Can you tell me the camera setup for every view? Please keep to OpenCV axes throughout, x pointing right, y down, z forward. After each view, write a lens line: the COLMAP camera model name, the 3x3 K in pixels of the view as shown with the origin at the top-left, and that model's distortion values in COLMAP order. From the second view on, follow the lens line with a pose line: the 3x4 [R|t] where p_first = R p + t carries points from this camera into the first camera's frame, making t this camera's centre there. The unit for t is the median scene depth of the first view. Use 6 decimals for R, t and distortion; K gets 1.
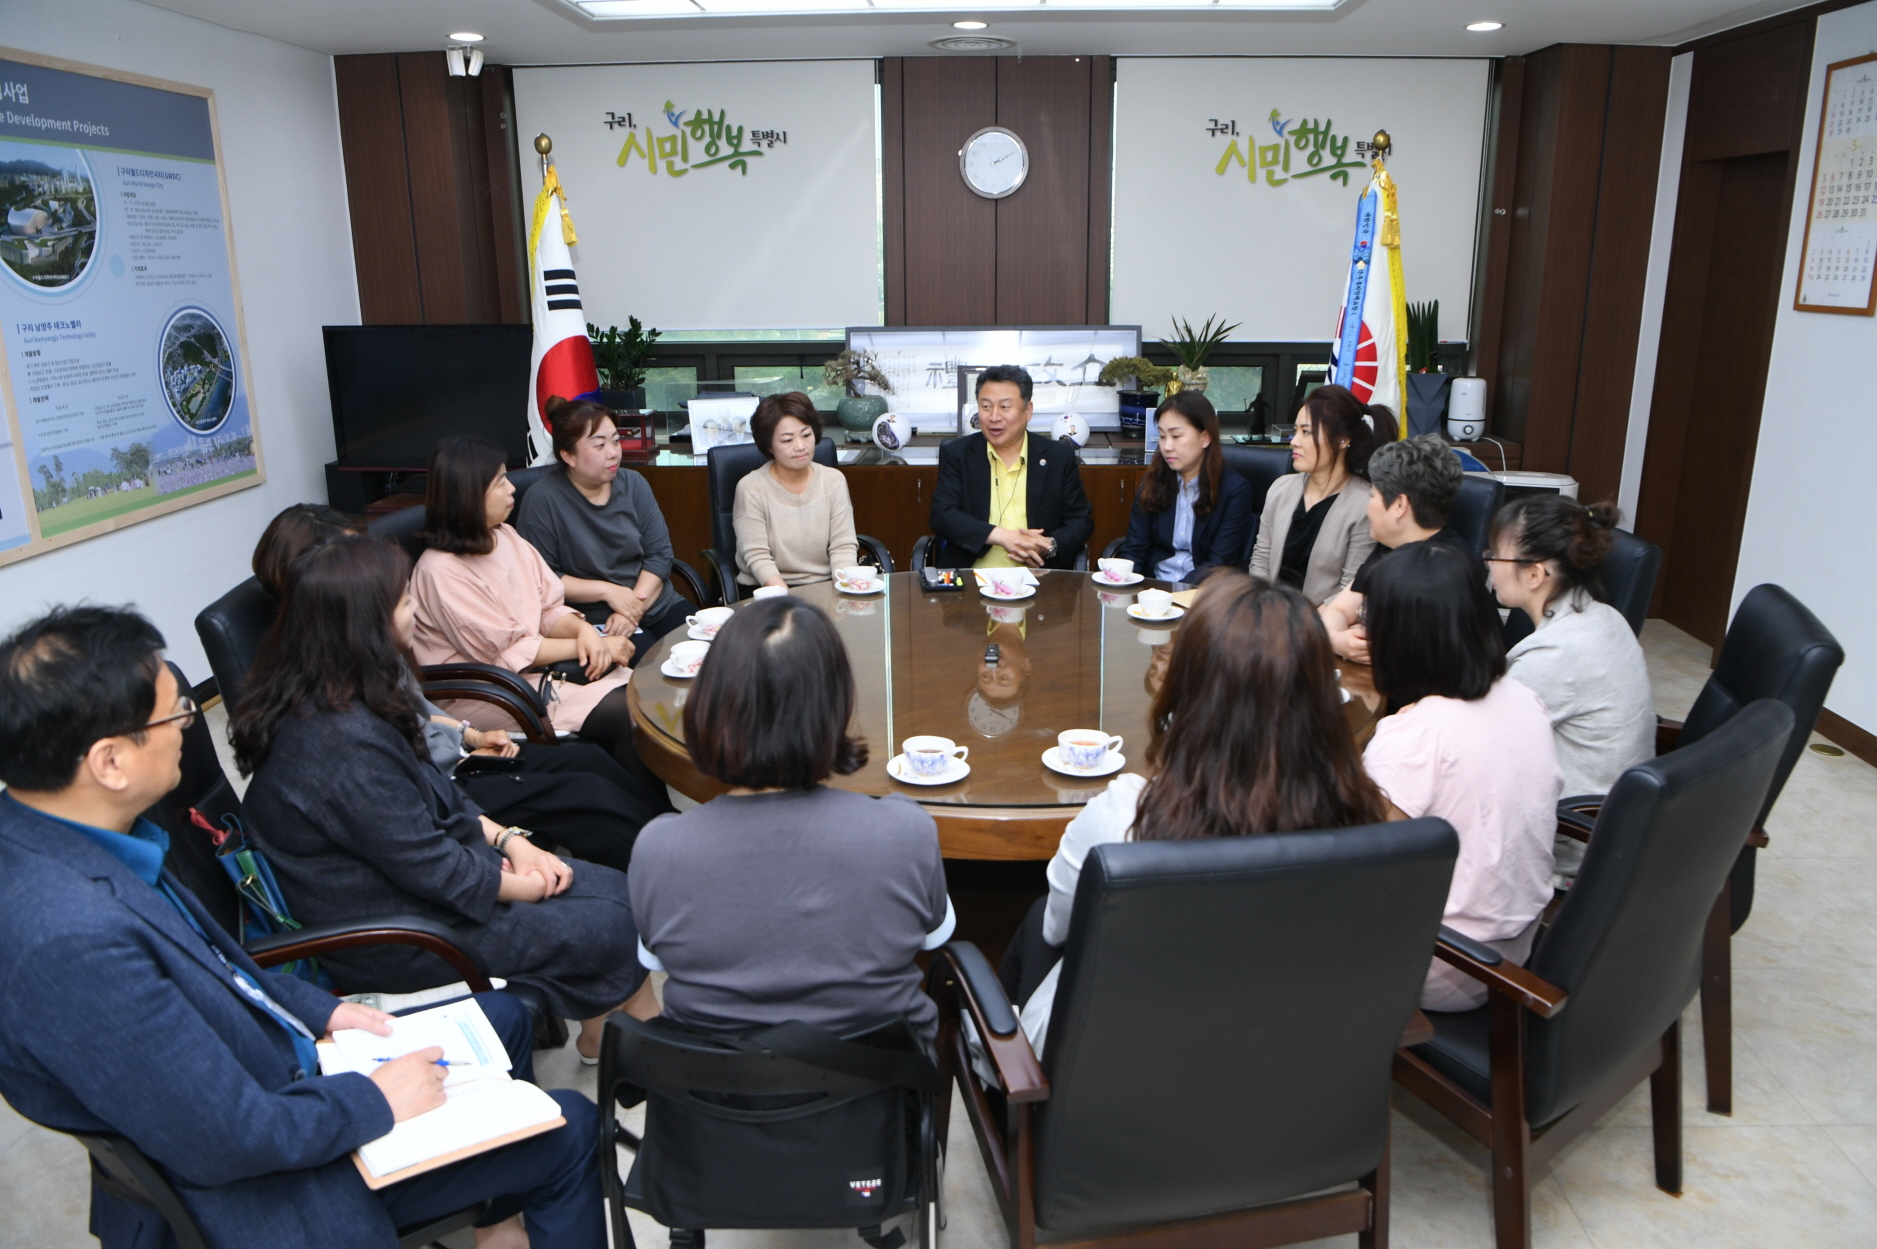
lens RADIAL K [[1300.3, 0, 971.5], [0, 1300.3, 632.2], [0, 0, 1]] dist [-0.083391, 0.020384]
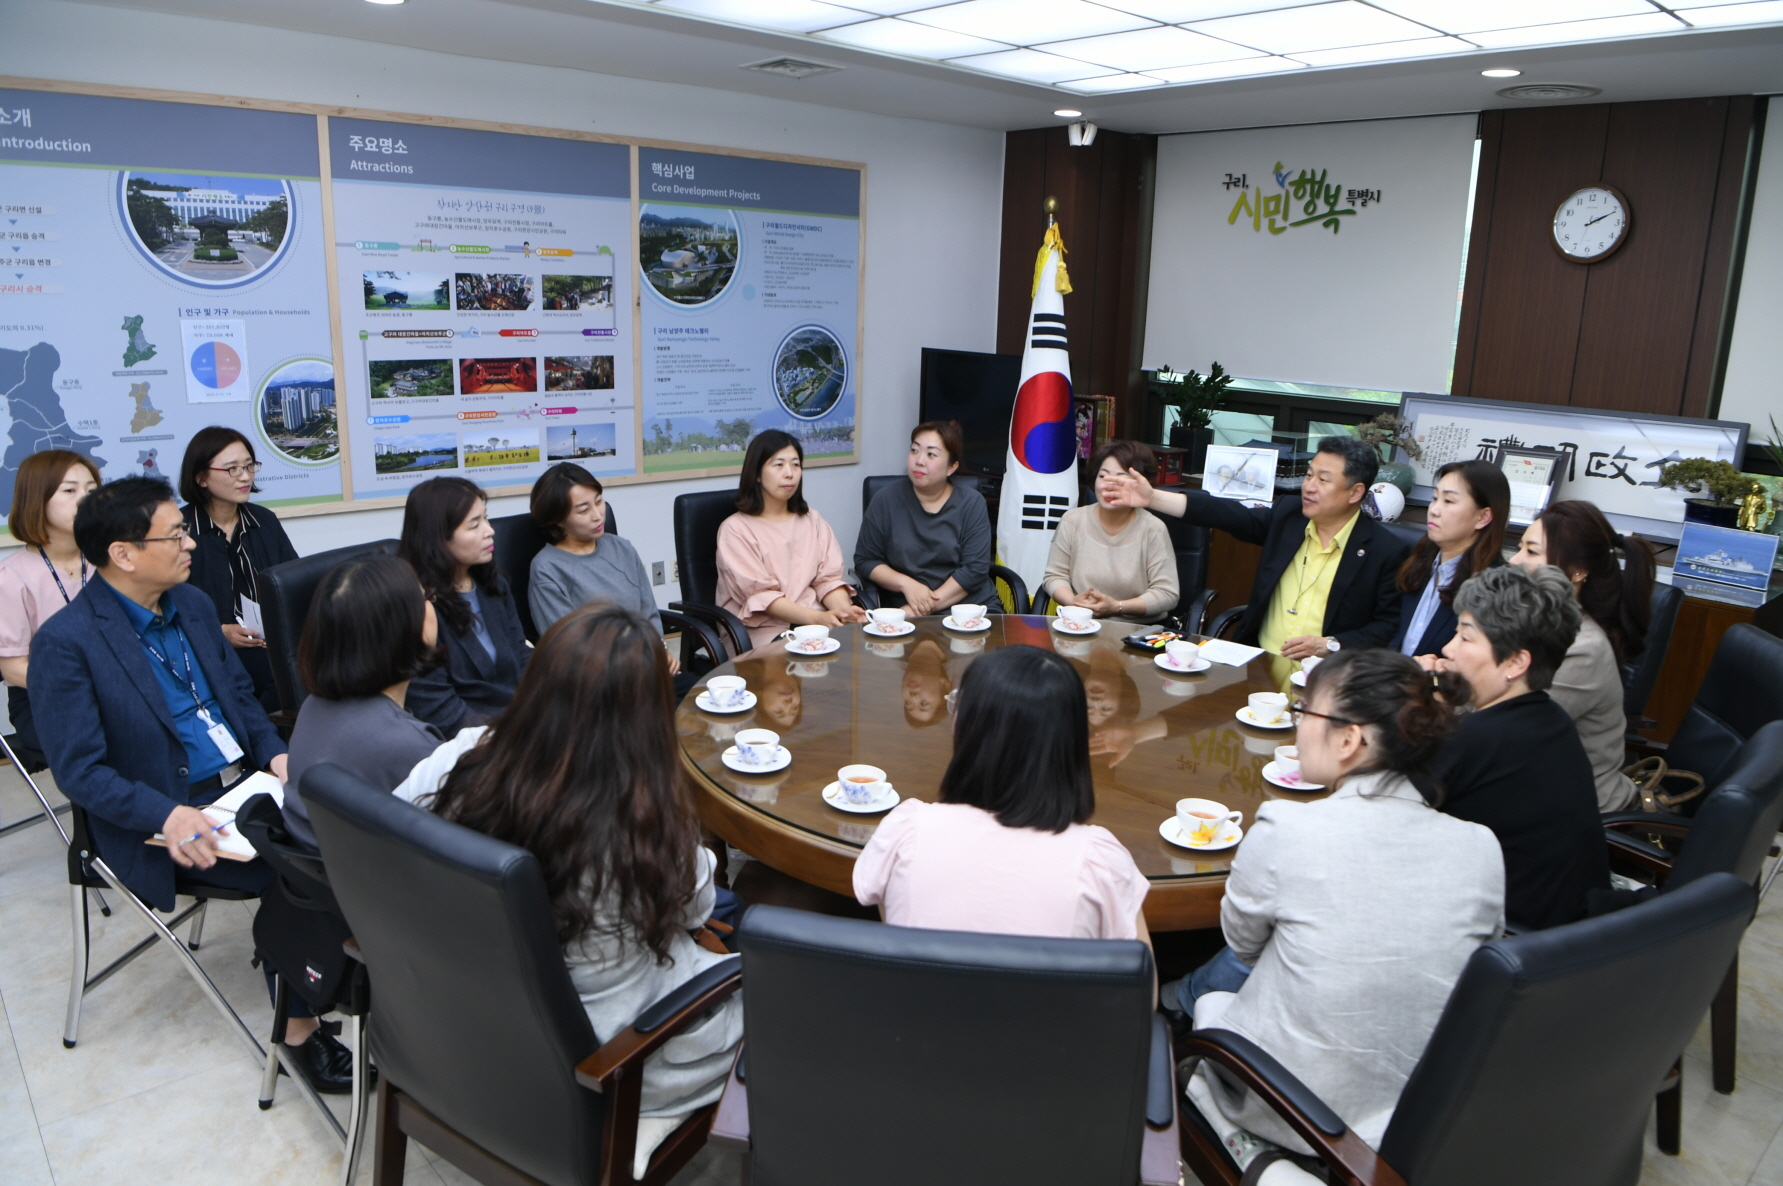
lens RADIAL K [[1235.2, 0, 922.8], [0, 1235.2, 600.3], [0, 0, 1]] dist [-0.083391, 0.020384]
pose [[0.687802, 0.199999, -0.697803, 0.436042], [-0.232552, 0.971340, 0.049179, -0.065490], [0.687639, 0.128450, 0.714600, 0.181527]]
